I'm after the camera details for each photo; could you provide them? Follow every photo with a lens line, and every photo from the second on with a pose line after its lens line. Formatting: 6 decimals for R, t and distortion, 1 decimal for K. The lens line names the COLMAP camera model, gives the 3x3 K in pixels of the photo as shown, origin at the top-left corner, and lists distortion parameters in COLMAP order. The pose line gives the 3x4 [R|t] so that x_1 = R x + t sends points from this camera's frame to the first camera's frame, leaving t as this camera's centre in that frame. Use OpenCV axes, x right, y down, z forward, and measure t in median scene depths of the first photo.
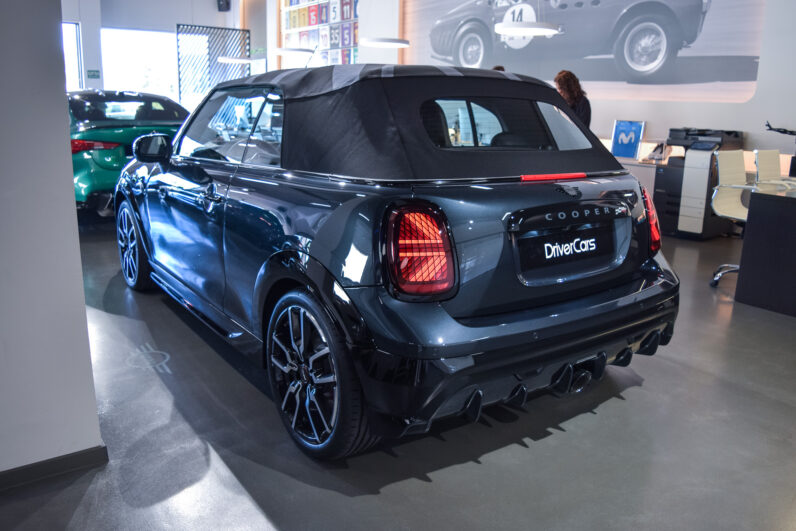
lens RADIAL K [[622.7, 0, 398.0], [0, 622.7, 265.5], [0, 0, 1]] dist [-0.089634, 0.004404]
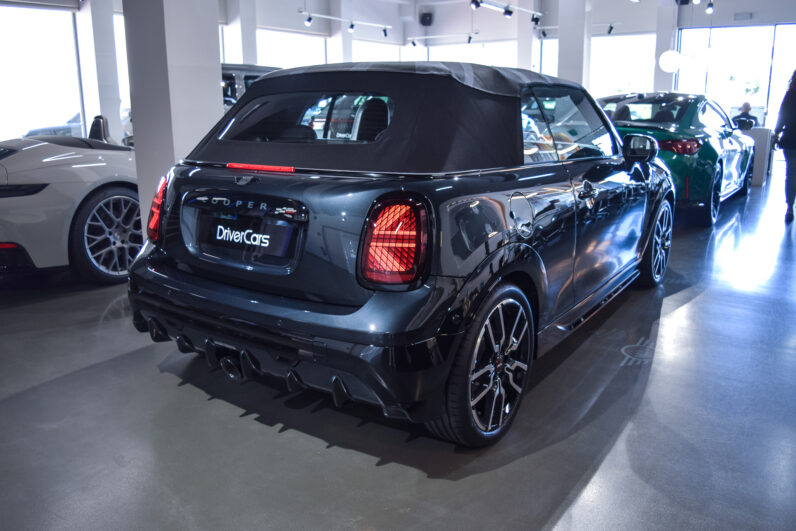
lens RADIAL K [[622.7, 0, 398.0], [0, 622.7, 265.5], [0, 0, 1]] dist [-0.089634, 0.004404]
pose [[0.327323, 0.206702, -0.922027, 1.299363], [-0.215772, 0.966350, 0.140038, -0.179128], [0.919947, 0.153110, 0.360909, 0.863083]]
